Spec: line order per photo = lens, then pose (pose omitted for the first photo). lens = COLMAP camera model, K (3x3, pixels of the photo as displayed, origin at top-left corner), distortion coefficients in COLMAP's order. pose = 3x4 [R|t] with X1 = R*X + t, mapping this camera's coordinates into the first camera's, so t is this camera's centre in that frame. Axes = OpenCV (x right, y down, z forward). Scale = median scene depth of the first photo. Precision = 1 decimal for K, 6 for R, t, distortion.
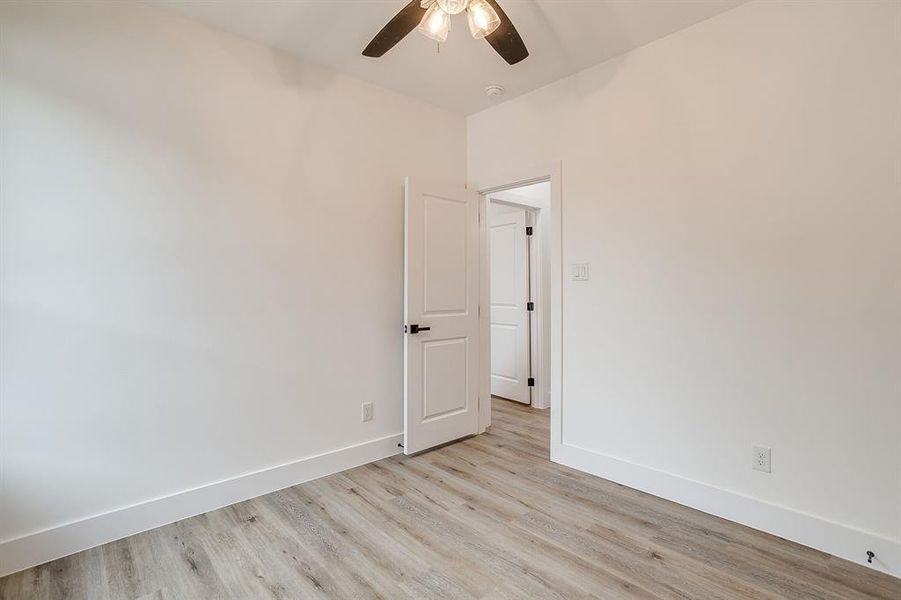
lens RADIAL K [[447.9, 0, 442.7], [0, 447.9, 294.9], [0, 0, 1]] dist [-0.002347, 0.009290]
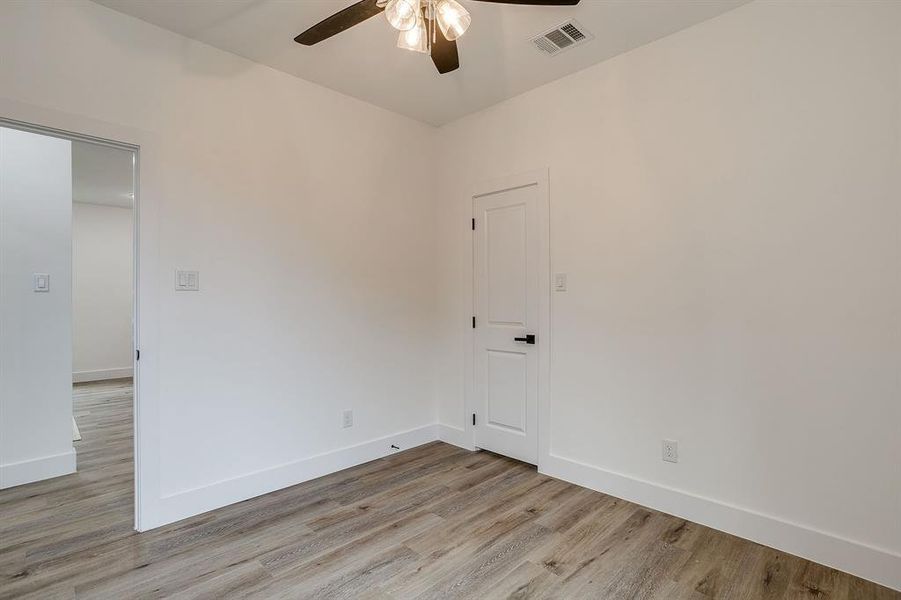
lens RADIAL K [[447.9, 0, 457.7], [0, 447.9, 304.9], [0, 0, 1]] dist [-0.002347, 0.009290]
pose [[-0.072049, -0.012280, 0.997325, -0.759883], [0.004152, 0.999912, 0.012612, -0.019984], [-0.997392, 0.005049, -0.071992, 0.748843]]
